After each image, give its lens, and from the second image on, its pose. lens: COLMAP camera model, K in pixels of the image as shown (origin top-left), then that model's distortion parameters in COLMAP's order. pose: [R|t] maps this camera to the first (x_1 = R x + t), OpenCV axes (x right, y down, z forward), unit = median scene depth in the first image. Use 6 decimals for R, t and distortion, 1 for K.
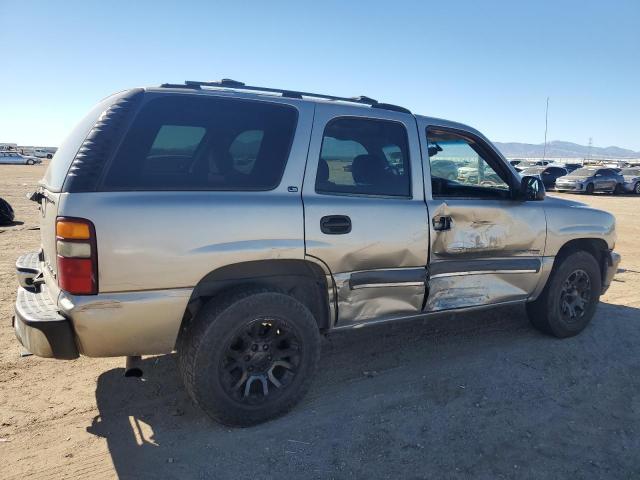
lens RADIAL K [[523.6, 0, 299.7], [0, 523.6, 240.2], [0, 0, 1]] dist [0.073741, -0.002288]
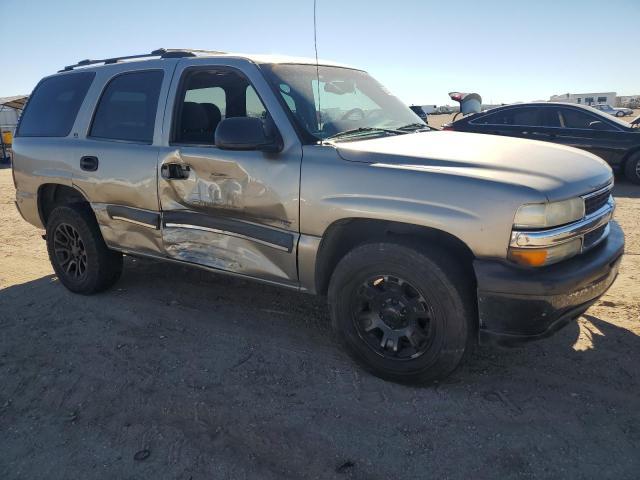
lens RADIAL K [[501.1, 0, 320.0], [0, 501.1, 240.0], [0, 0, 1]] dist [0.008403, -0.004642]
pose [[0.412540, 0.178409, -0.893298, 1.202265], [-0.091082, 0.983798, 0.154420, -0.072949], [0.906374, 0.017659, 0.422106, 0.837398]]
